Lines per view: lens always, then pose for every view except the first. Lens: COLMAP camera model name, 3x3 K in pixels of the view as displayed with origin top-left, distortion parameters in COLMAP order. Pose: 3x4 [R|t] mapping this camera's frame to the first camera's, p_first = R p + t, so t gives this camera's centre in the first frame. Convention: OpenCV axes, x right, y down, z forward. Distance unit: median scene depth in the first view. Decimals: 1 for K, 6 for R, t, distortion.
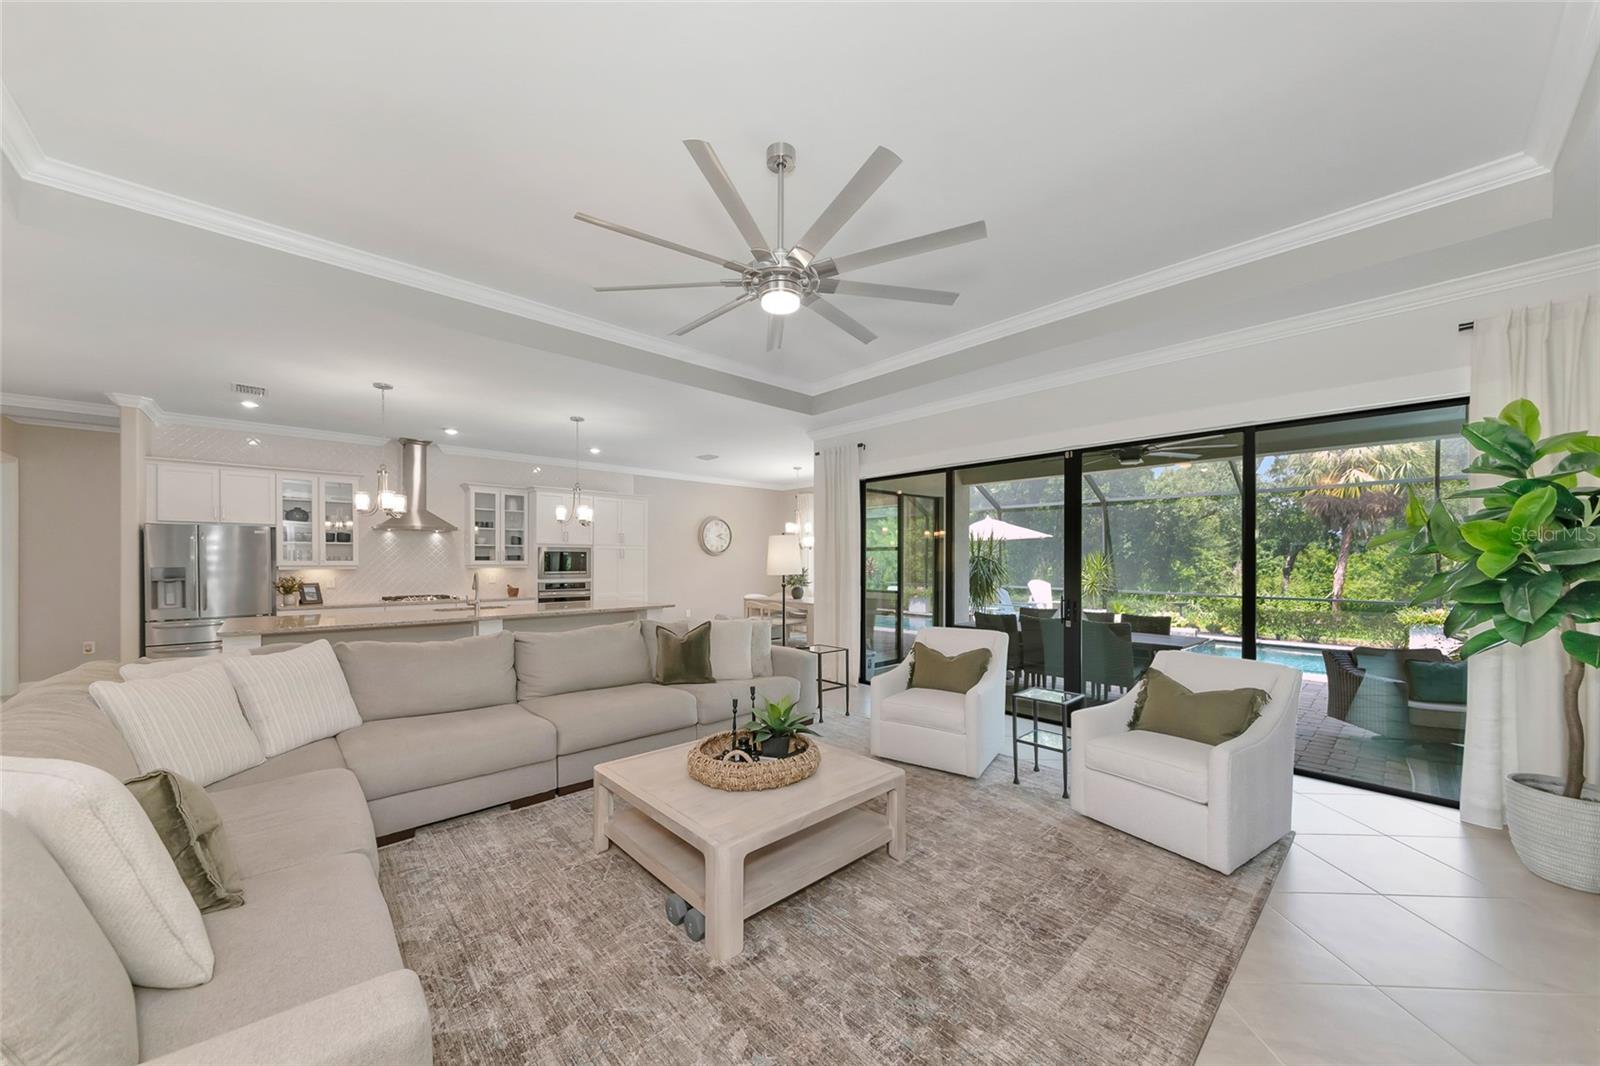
lens RADIAL K [[578.4, 0, 798.9], [0, 578.4, 563.0], [0, 0, 1]] dist [-0.007244, 0.003252]
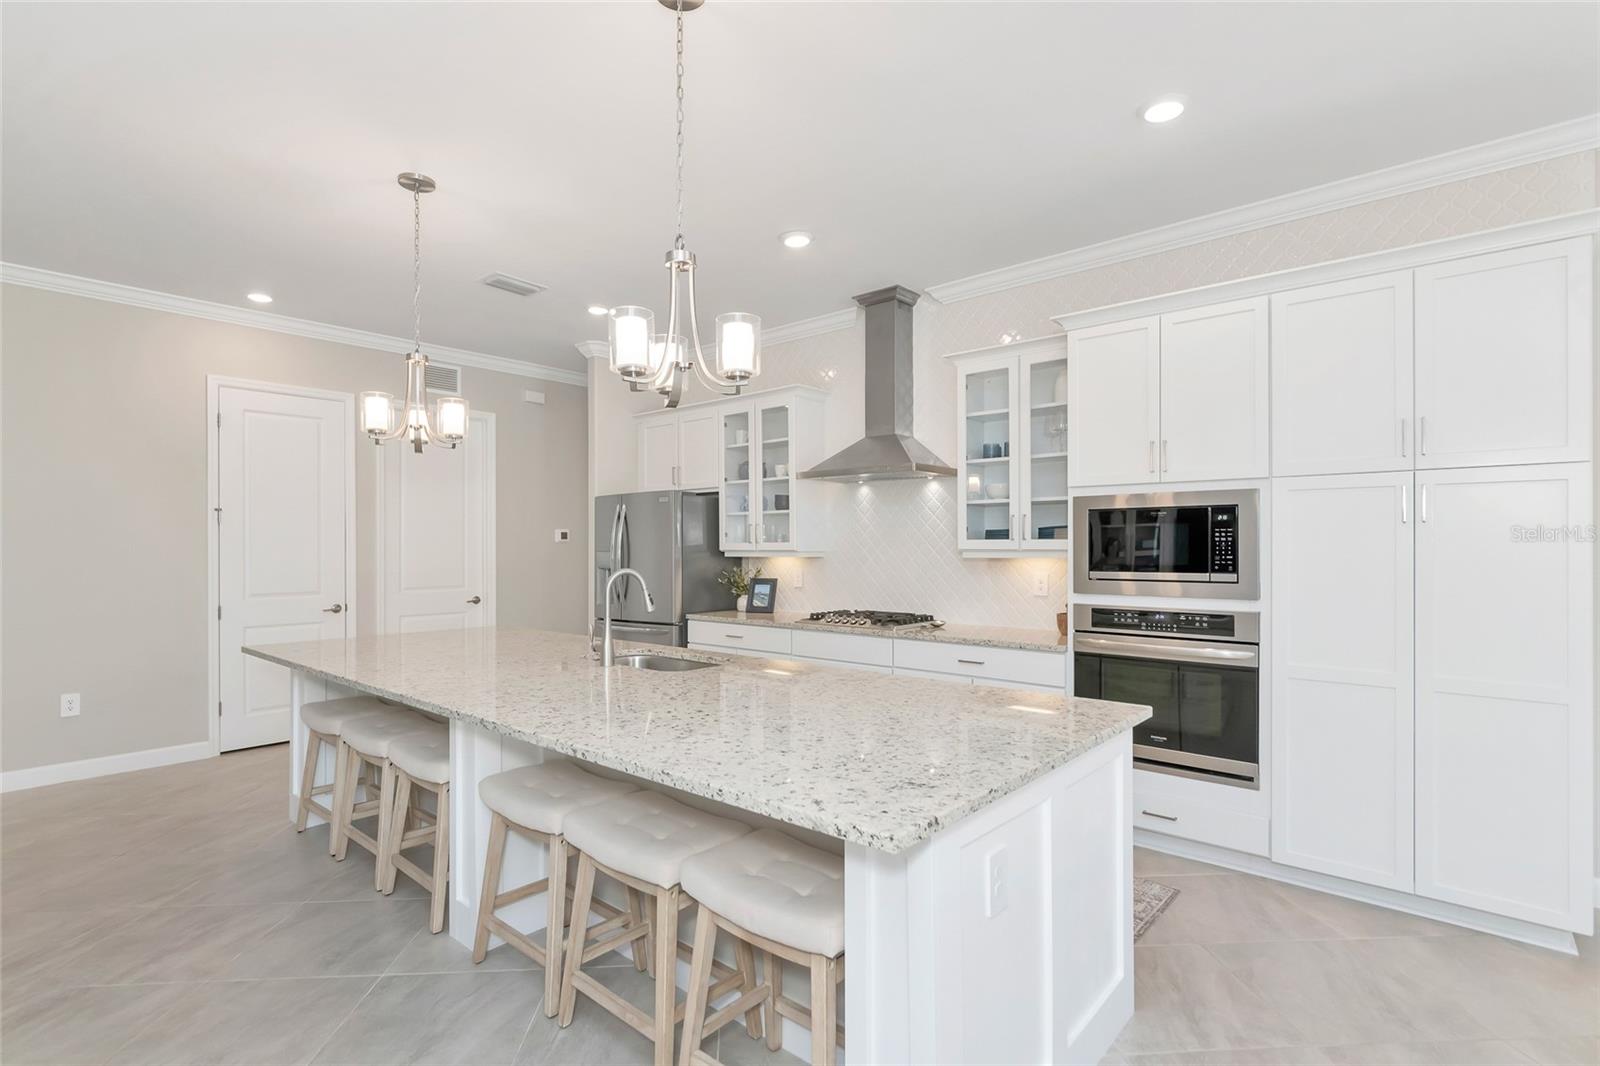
lens RADIAL K [[783.1, 0, 779.3], [0, 783.1, 543.7], [0, 0, 1]] dist [0.001240, 0.000246]
pose [[0.084755, -0.005620, -0.996386, -0.024924], [-0.001779, 0.999982, -0.005791, 0.003451], [0.996400, 0.002263, 0.084743, 1.243806]]
